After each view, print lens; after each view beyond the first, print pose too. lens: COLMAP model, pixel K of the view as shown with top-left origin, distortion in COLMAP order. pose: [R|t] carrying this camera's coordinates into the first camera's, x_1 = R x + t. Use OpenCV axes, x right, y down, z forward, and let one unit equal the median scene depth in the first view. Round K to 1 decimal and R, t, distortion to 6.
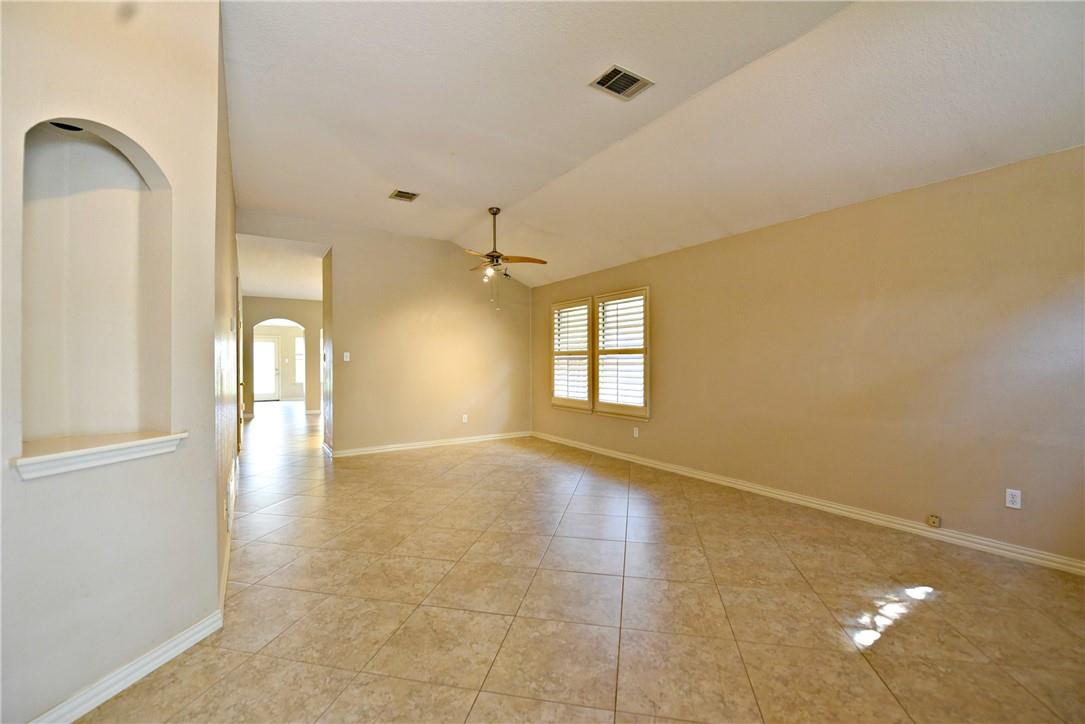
lens RADIAL K [[440.5, 0, 540.3], [0, 440.5, 357.7], [0, 0, 1]] dist [-0.015371, -0.003392]
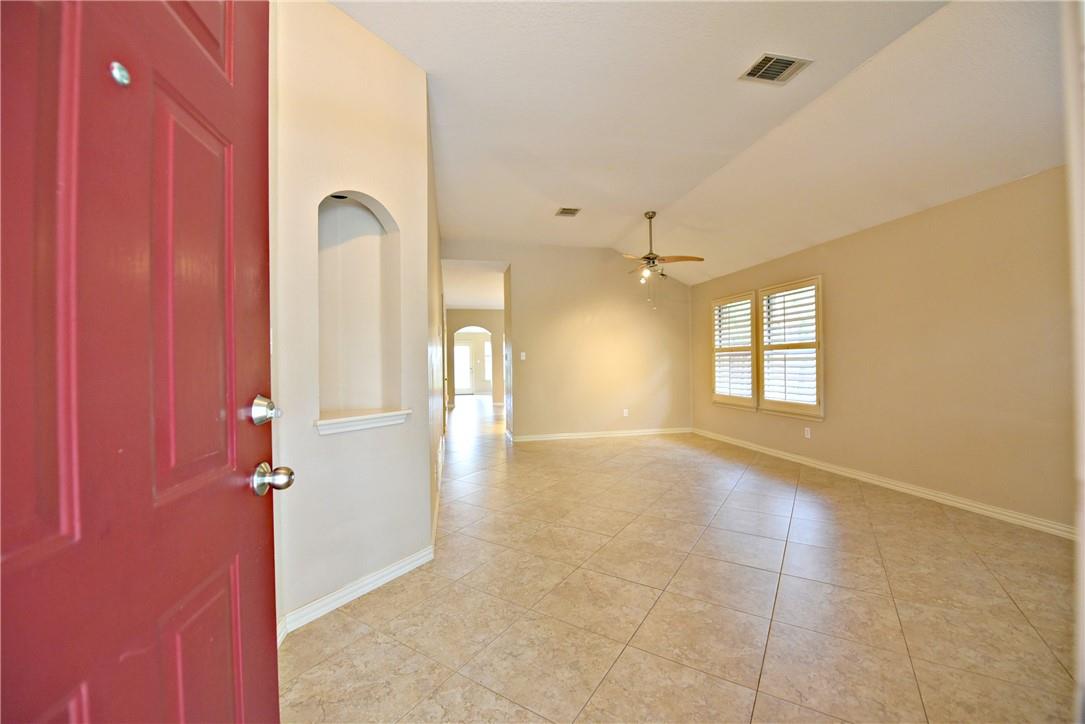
lens RADIAL K [[440.5, 0, 546.4], [0, 440.5, 359.7], [0, 0, 1]] dist [-0.015371, -0.003392]
pose [[0.930013, -0.011798, -0.367338, 0.060377], [0.009843, 0.999926, -0.007193, 0.021966], [0.367395, 0.003074, 0.930060, -0.085914]]
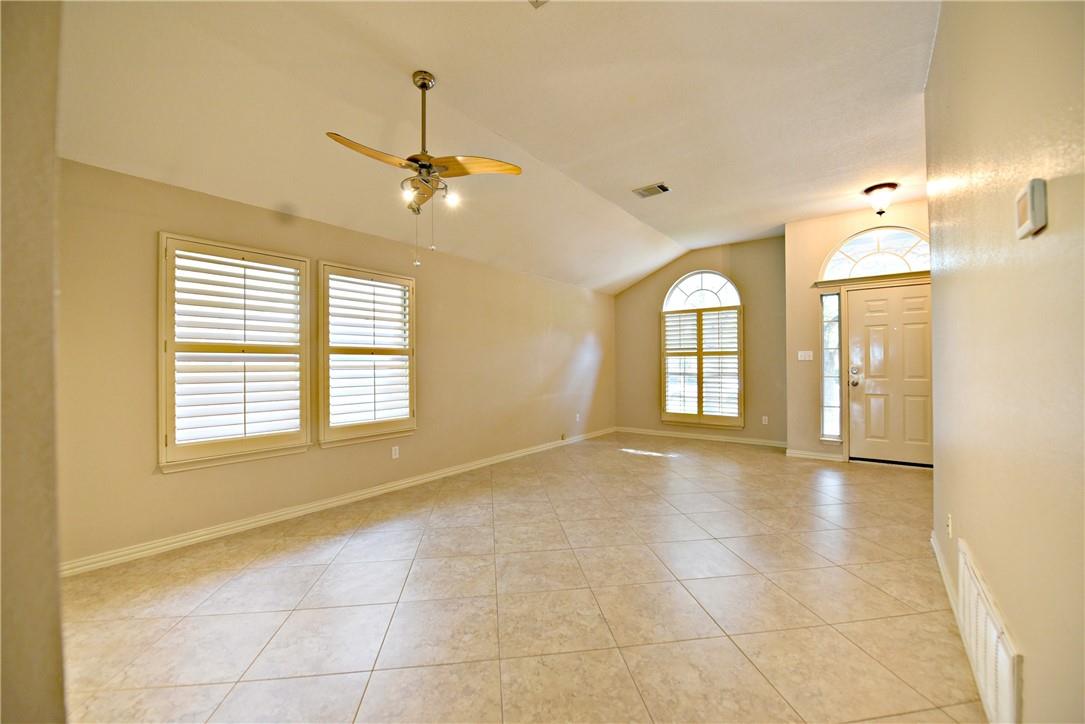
lens RADIAL K [[440.5, 0, 535.5], [0, 440.5, 361.9], [0, 0, 1]] dist [-0.015371, -0.003392]
pose [[-0.330297, 0.020678, 0.943651, -0.820770], [0.009017, 0.999784, -0.018751, 0.027957], [-0.943834, 0.002316, -0.330412, 1.335938]]
